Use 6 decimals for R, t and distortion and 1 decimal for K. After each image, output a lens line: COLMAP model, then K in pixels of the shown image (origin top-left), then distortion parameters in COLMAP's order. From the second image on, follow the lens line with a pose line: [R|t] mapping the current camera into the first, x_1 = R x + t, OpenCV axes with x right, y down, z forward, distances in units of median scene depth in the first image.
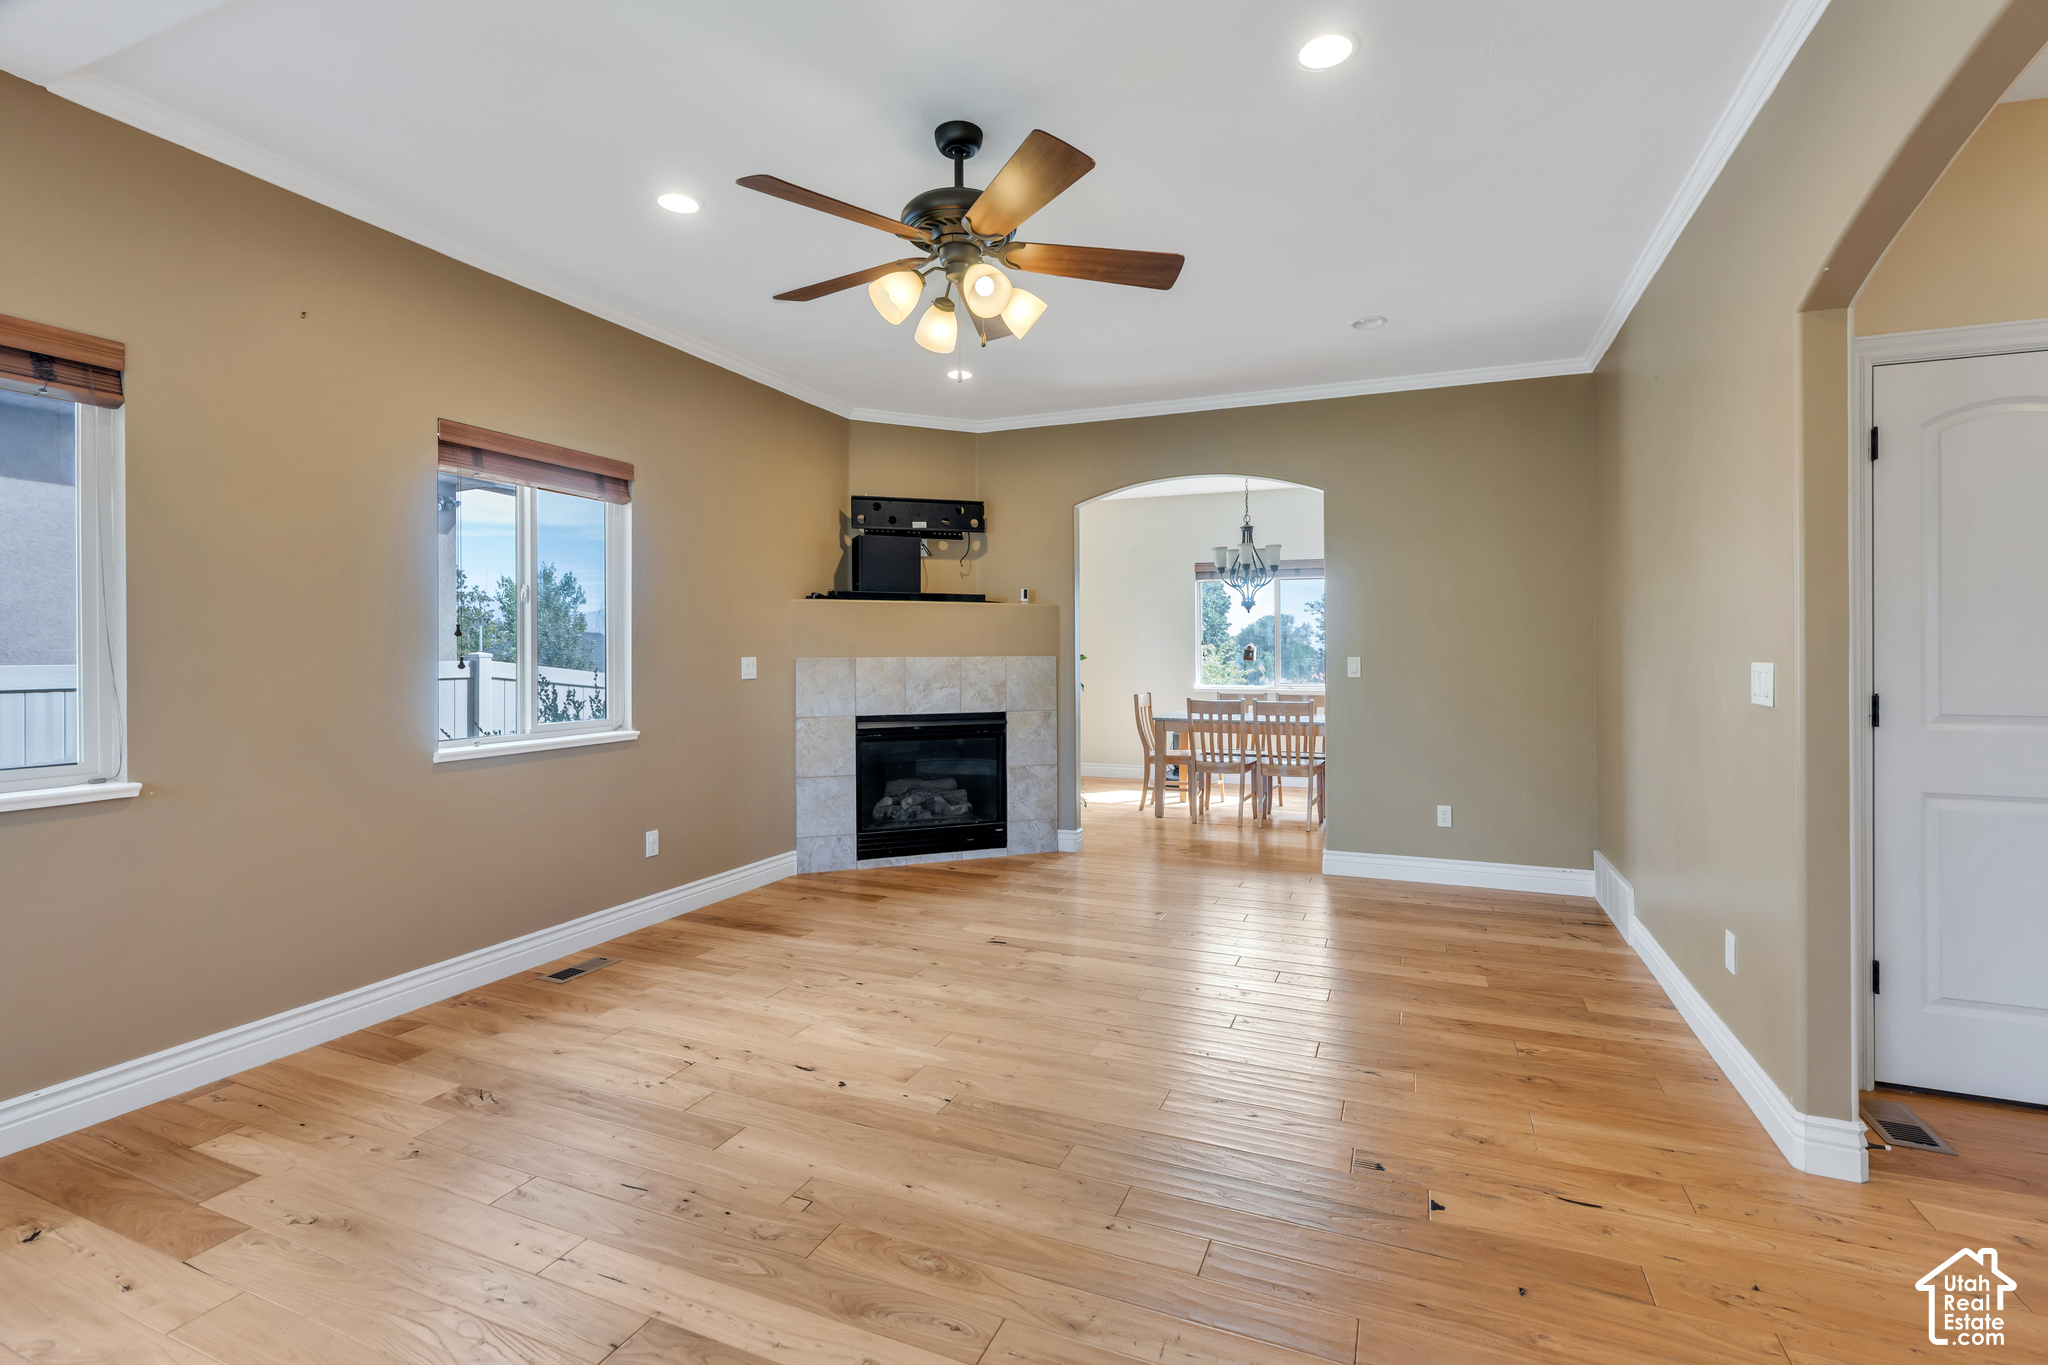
lens RADIAL K [[928.3, 0, 1037.6], [0, 928.3, 653.9], [0, 0, 1]] dist [0.001019, 0.000623]
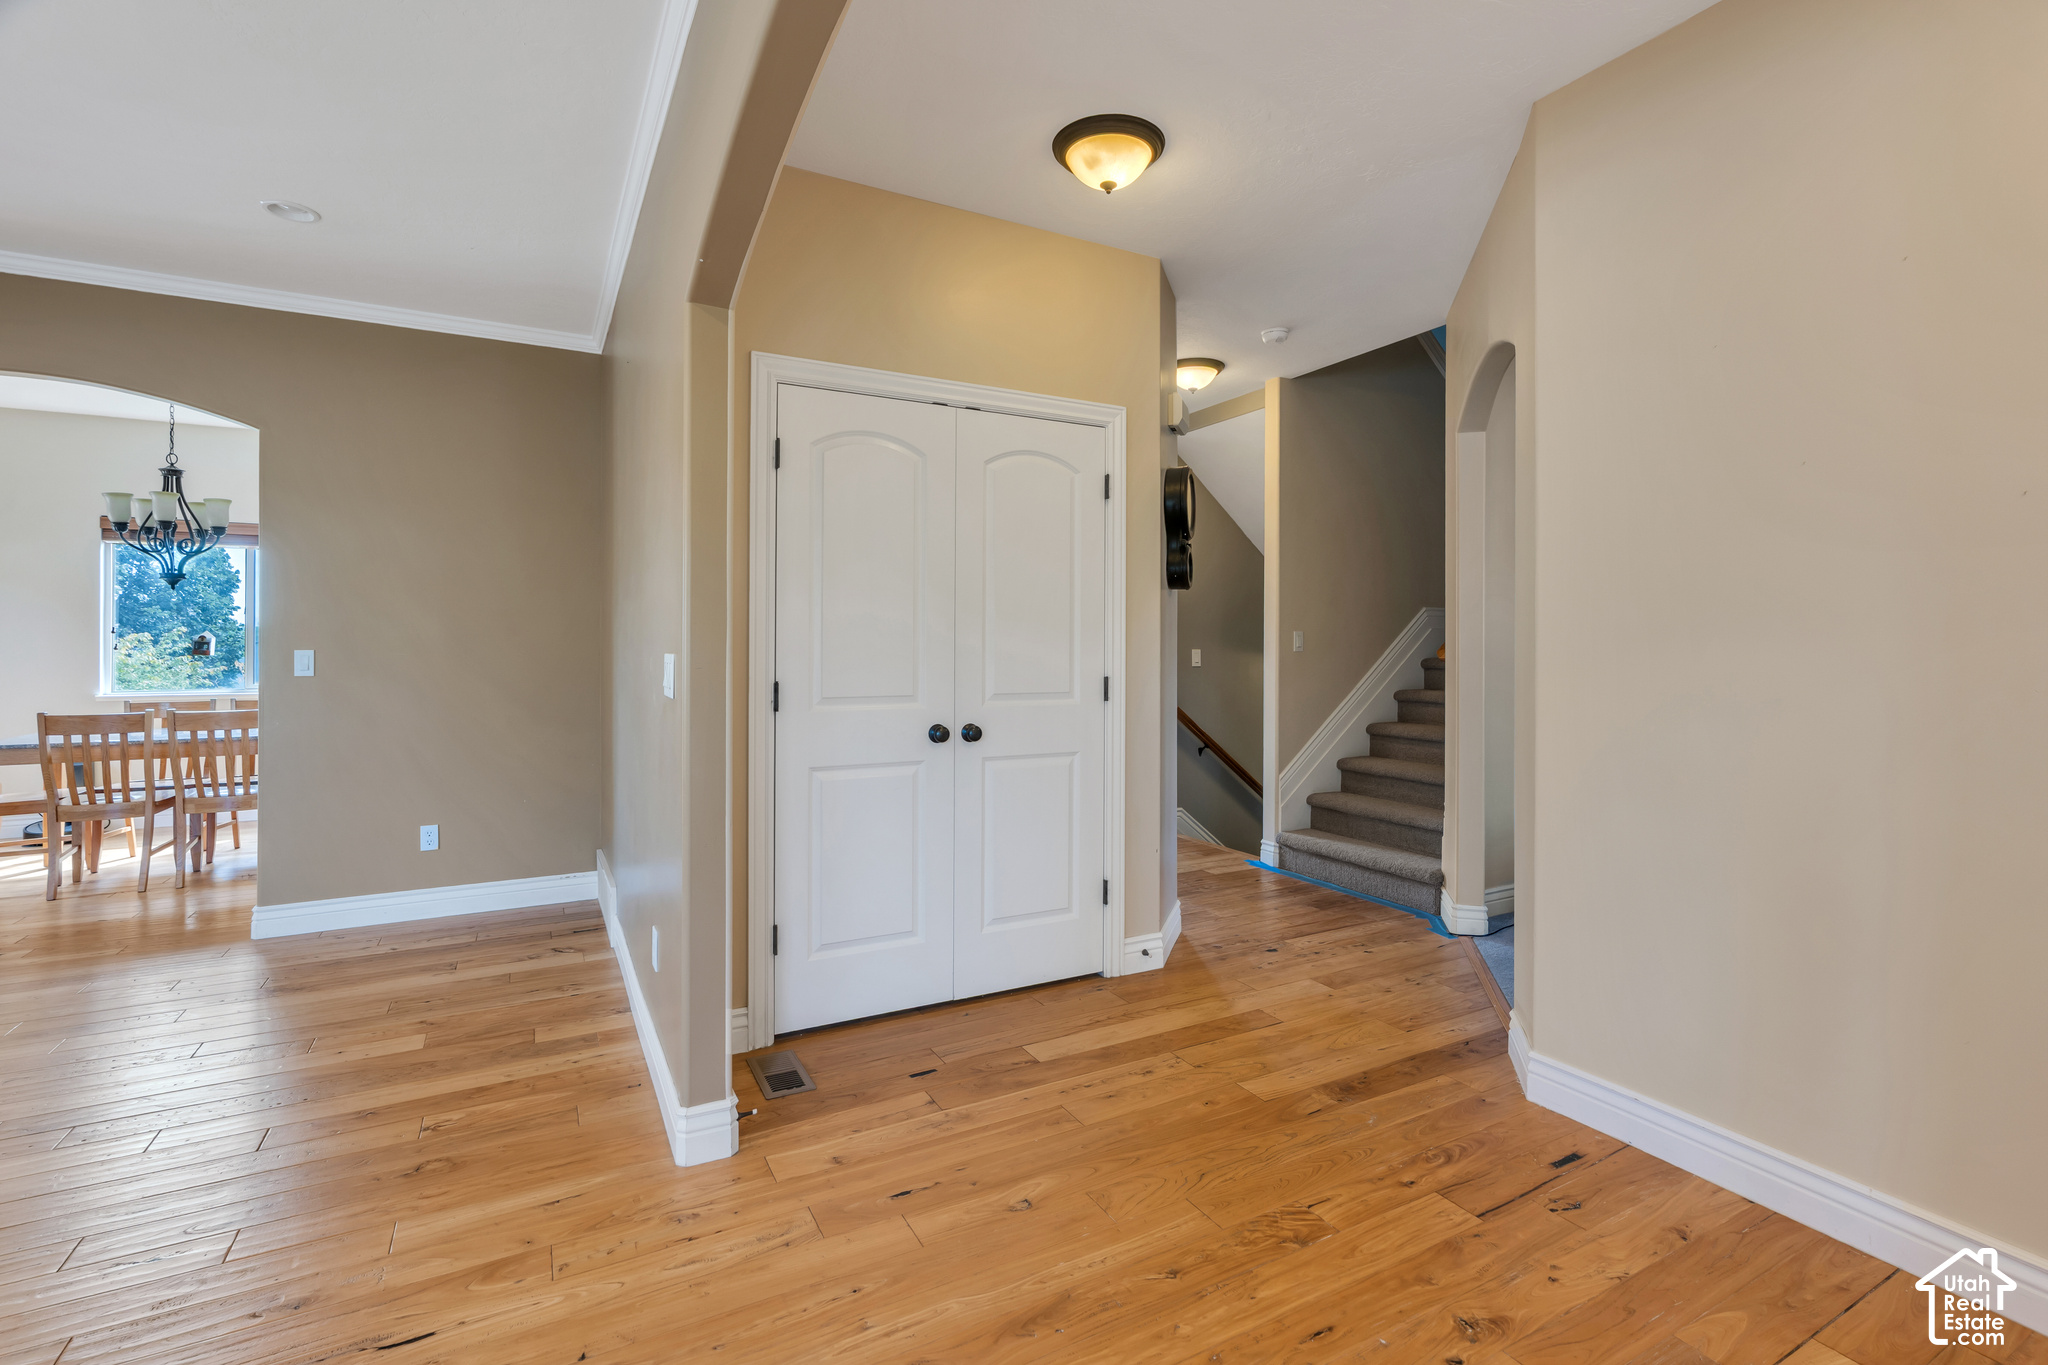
lens RADIAL K [[928.3, 0, 1037.6], [0, 928.3, 653.9], [0, 0, 1]] dist [0.001019, 0.000623]
pose [[0.628812, -0.006631, 0.777529, 0.180440], [0.000990, 0.999970, 0.007727, 0.001764], [-0.777557, -0.004090, 0.628799, 0.053089]]
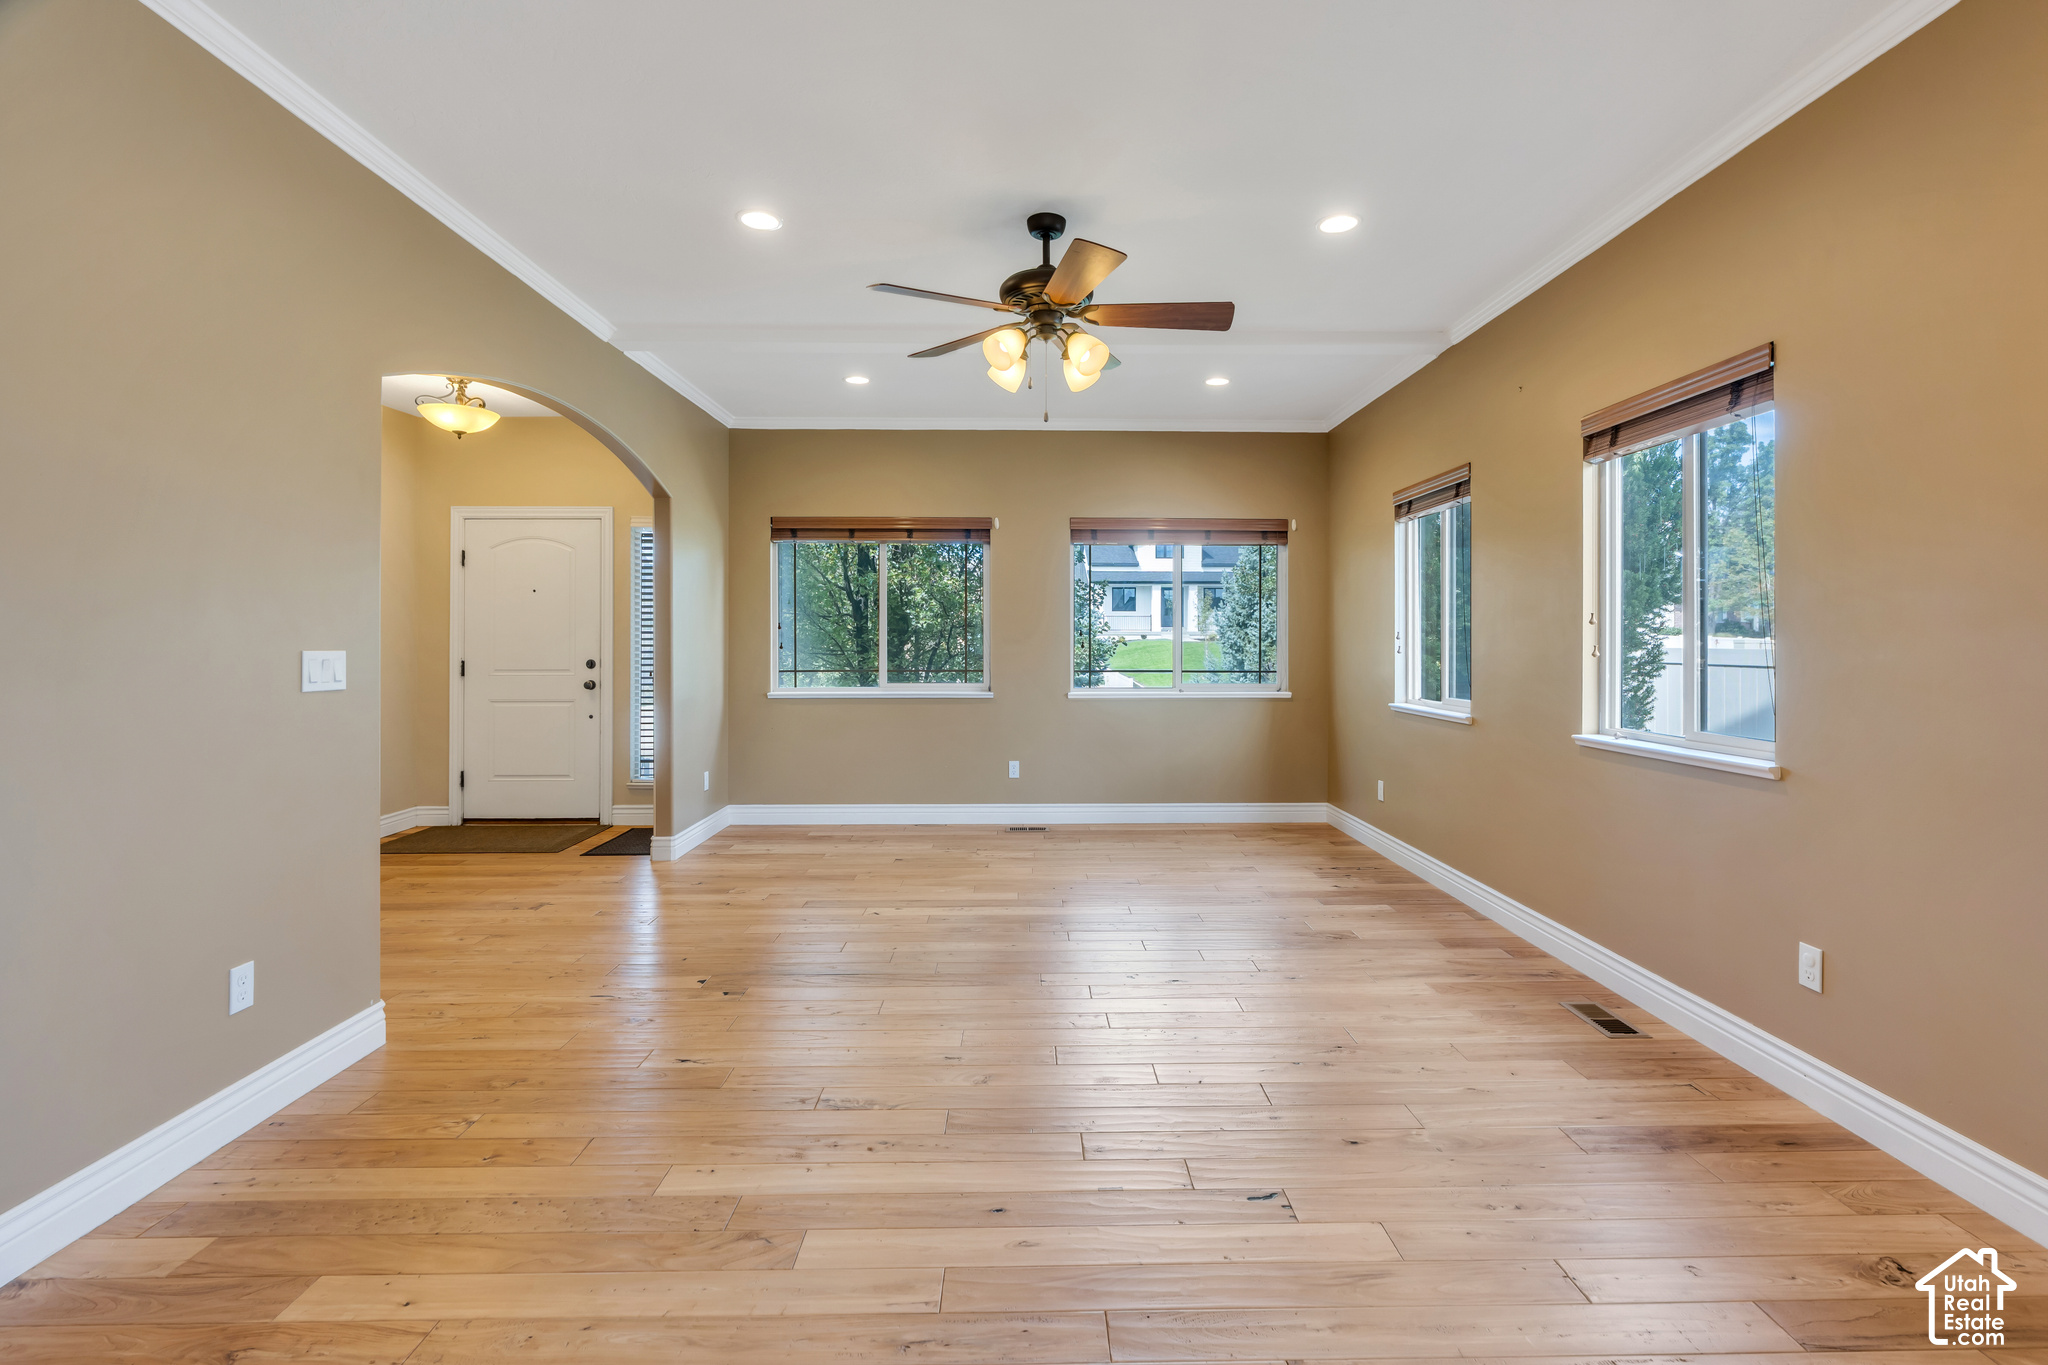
lens RADIAL K [[928.3, 0, 1037.6], [0, 928.3, 653.9], [0, 0, 1]] dist [0.001019, 0.000623]
pose [[-0.918073, 0.004251, -0.396388, 0.306312], [0.000378, 0.999951, 0.009848, 0.002593], [0.396410, 0.008891, -0.918030, 1.566627]]
